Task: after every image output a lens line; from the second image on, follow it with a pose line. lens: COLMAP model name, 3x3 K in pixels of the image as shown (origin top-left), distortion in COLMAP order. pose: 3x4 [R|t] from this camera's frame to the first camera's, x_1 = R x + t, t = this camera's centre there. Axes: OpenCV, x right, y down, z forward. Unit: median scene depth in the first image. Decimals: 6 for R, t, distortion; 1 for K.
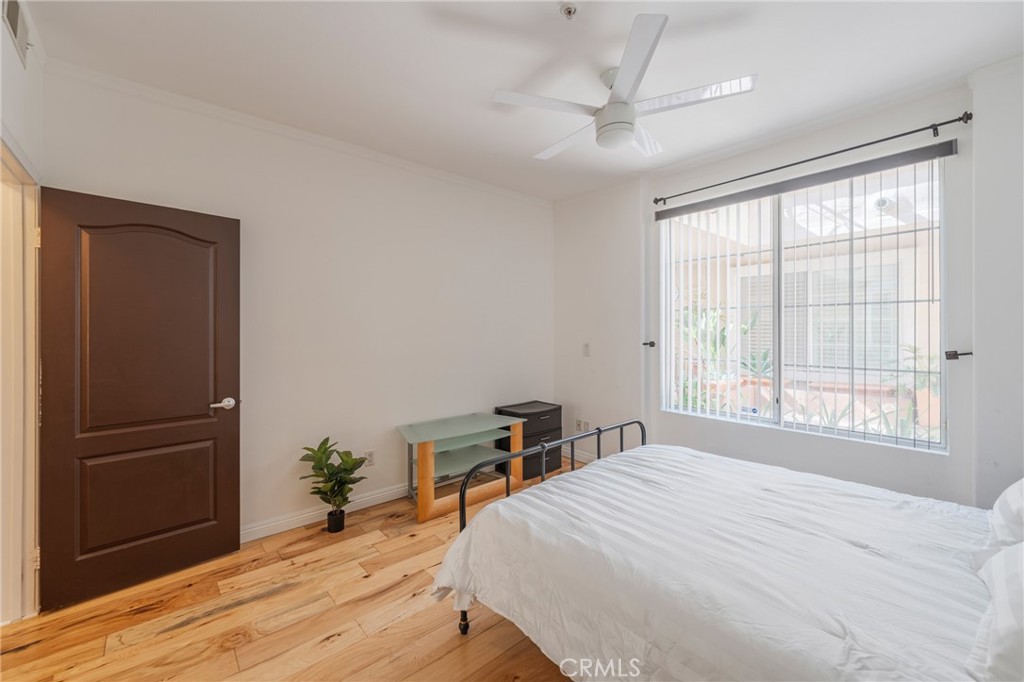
lens RADIAL K [[411.7, 0, 510.3], [0, 411.7, 337.2], [0, 0, 1]] dist [-0.001789, -0.000456]
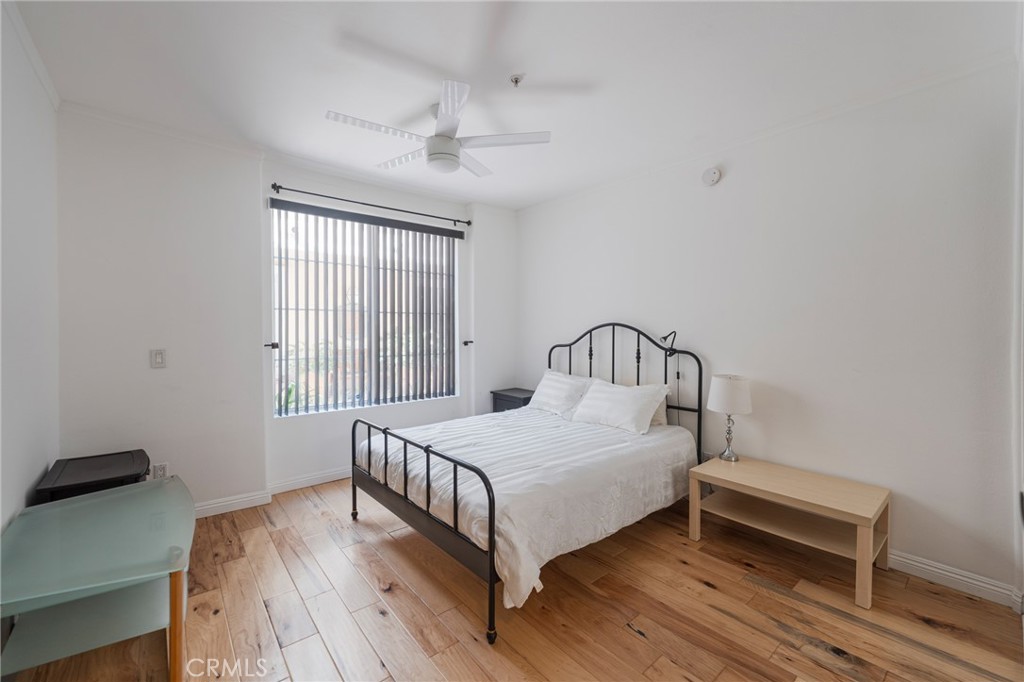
lens RADIAL K [[411.7, 0, 510.3], [0, 411.7, 337.2], [0, 0, 1]] dist [-0.001789, -0.000456]
pose [[0.016858, -0.019310, 0.999671, -0.899893], [0.013462, 0.999727, 0.019084, -0.018836], [-0.999767, 0.013136, 0.017113, 0.779934]]
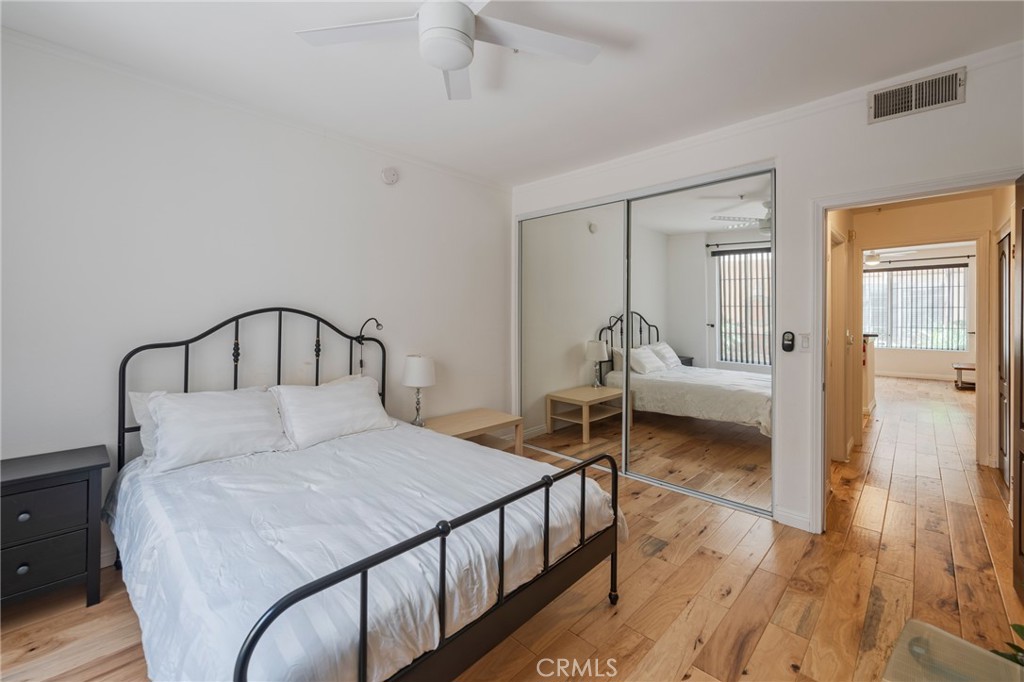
lens RADIAL K [[423.6, 0, 510.6], [0, 423.6, 320.8], [0, 0, 1]] dist [0.003305, 0.000103]
pose [[-0.996284, 0.001282, -0.086123, 0.206645], [-0.000934, 0.999670, 0.025687, -0.031964], [0.086127, 0.025672, -0.995953, 1.722880]]
